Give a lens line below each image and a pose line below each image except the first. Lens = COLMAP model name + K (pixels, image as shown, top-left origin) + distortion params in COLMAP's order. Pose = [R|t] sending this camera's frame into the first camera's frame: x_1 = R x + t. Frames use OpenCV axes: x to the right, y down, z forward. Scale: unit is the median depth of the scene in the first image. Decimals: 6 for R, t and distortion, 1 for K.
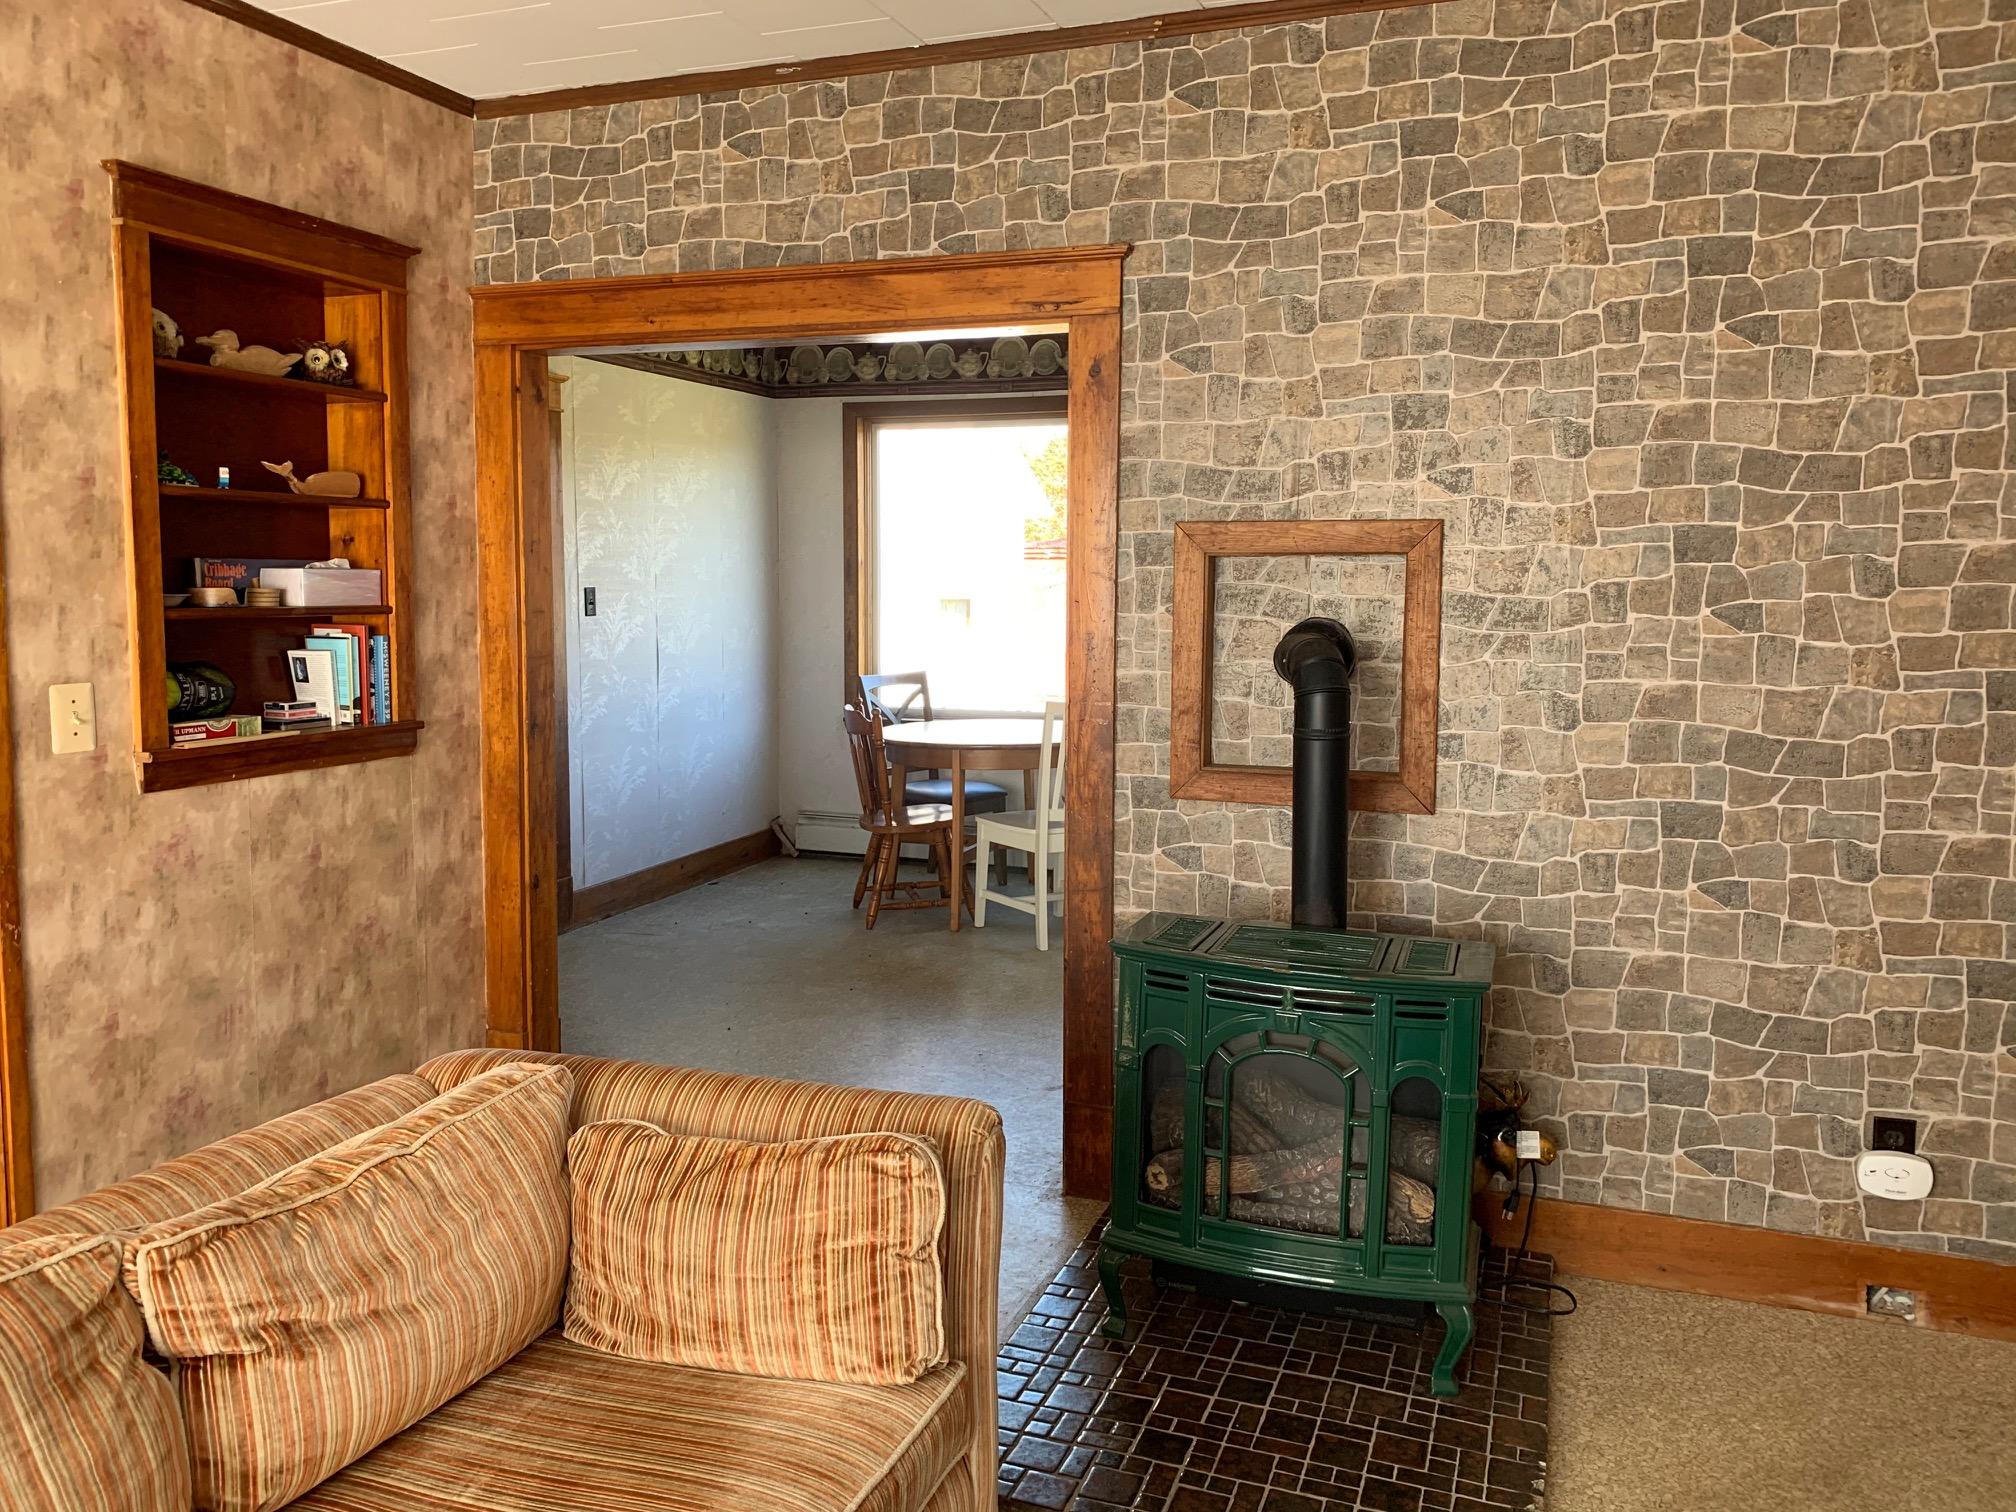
lens RADIAL K [[1502.5, 0, 1008.0], [0, 1502.5, 756.0], [0, 0, 1]] dist [0.007468, -0.063942]
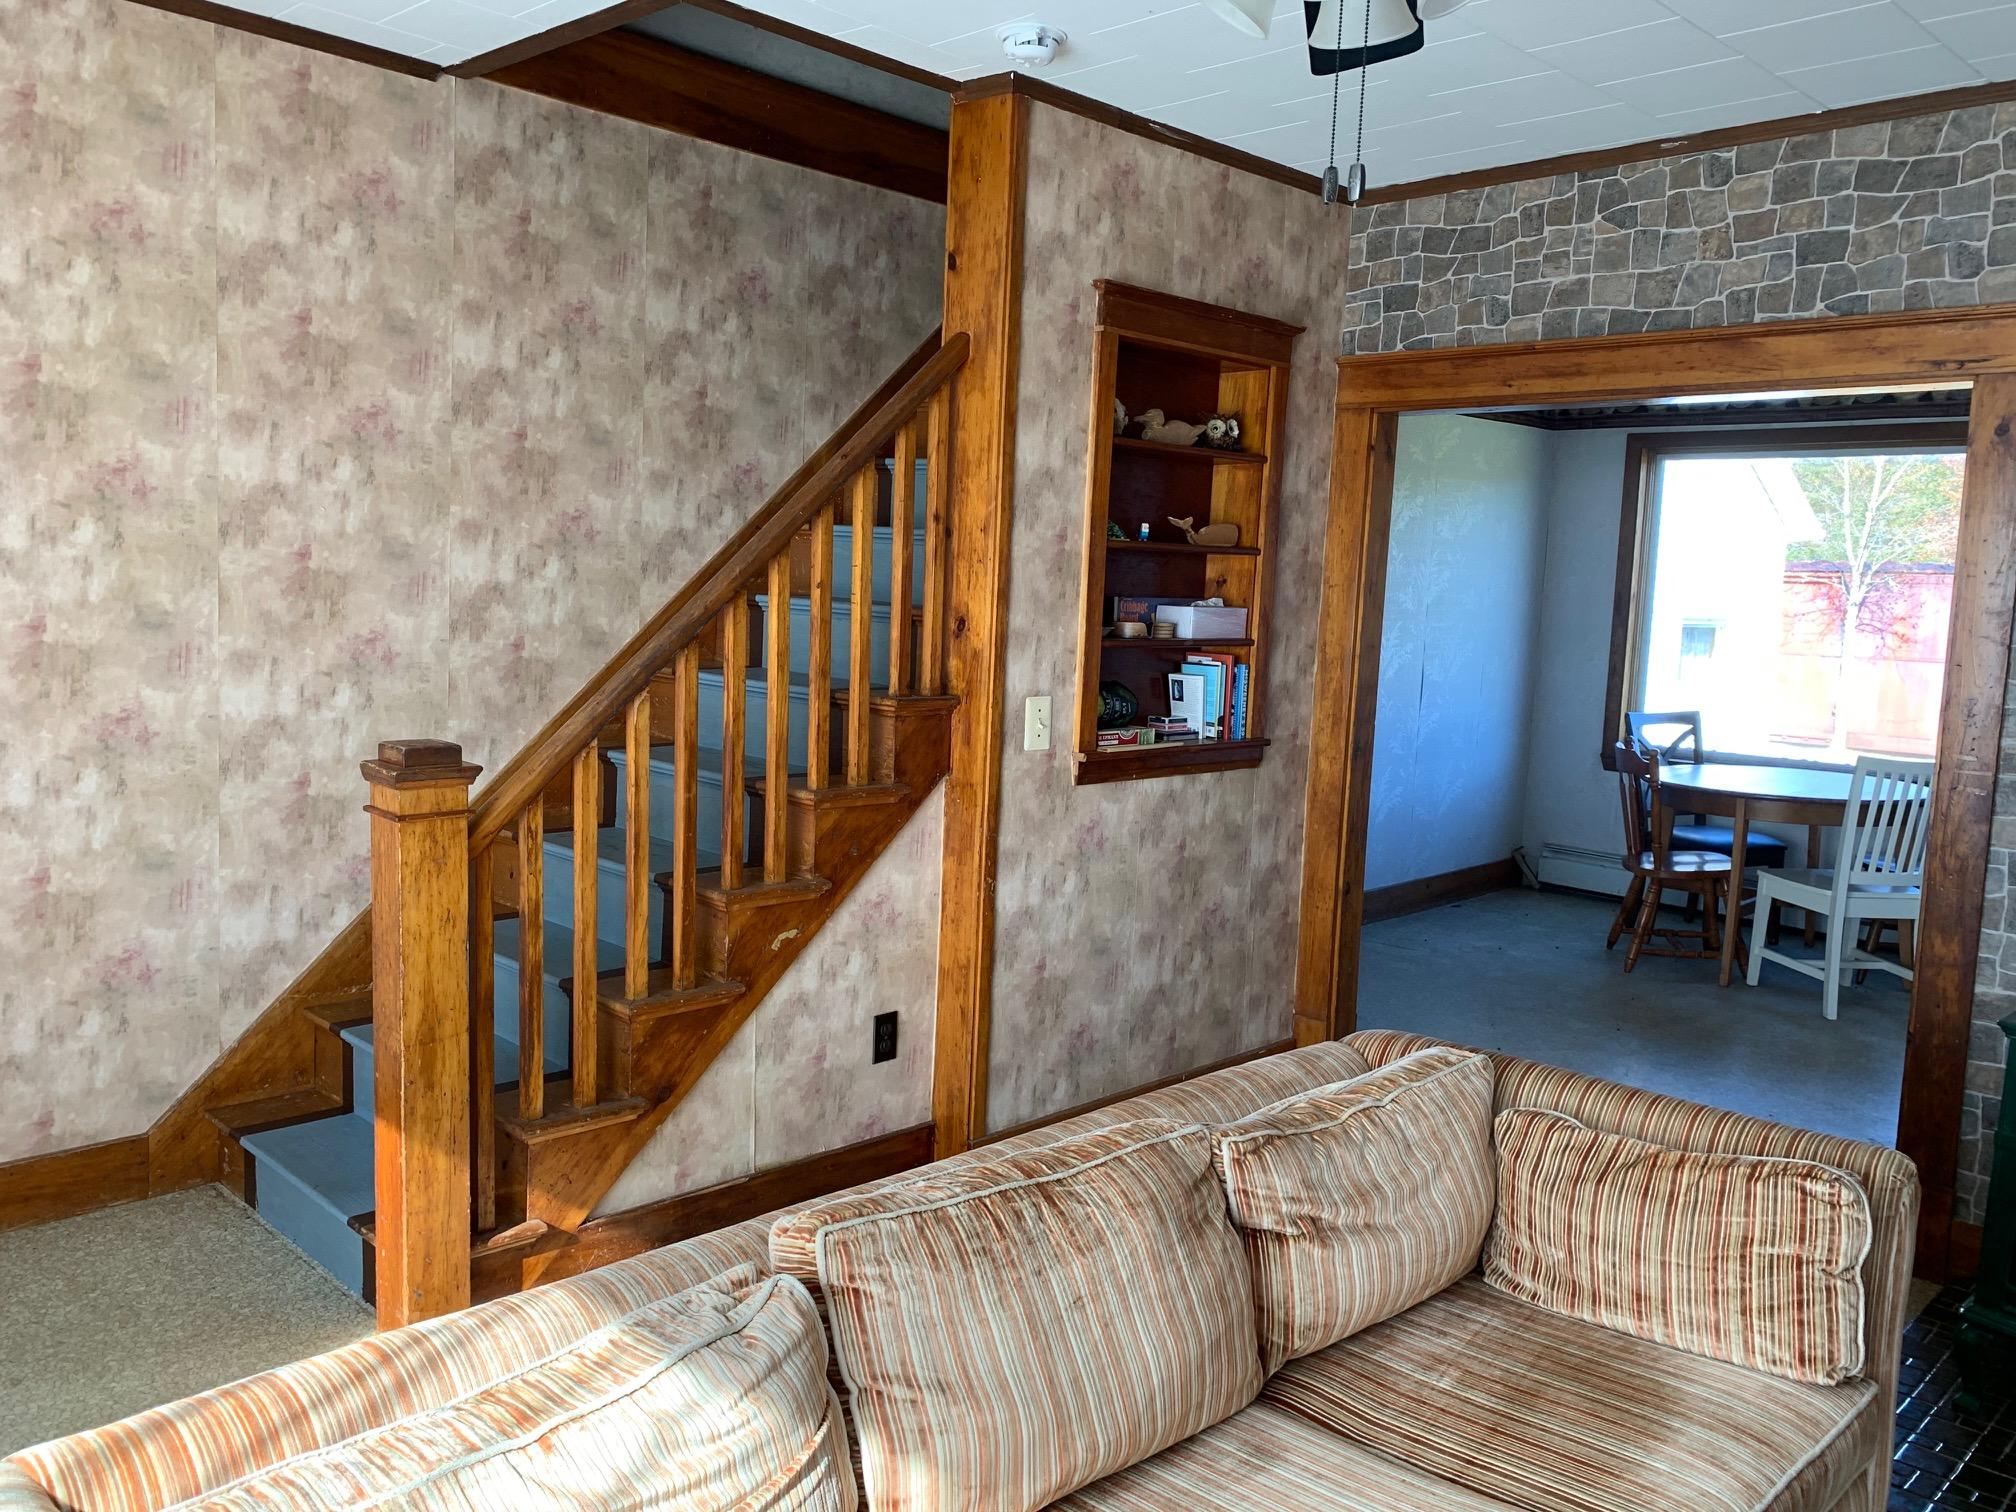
lens RADIAL K [[1511.3, 0, 1008.0], [0, 1511.3, 756.0], [0, 0, 1]] dist [0.008075, -0.022616]
pose [[0.898963, 0.074352, -0.431667, -0.080960], [-0.077944, 0.996914, 0.009391, -0.006920], [0.431033, 0.025204, 0.901984, -0.144027]]
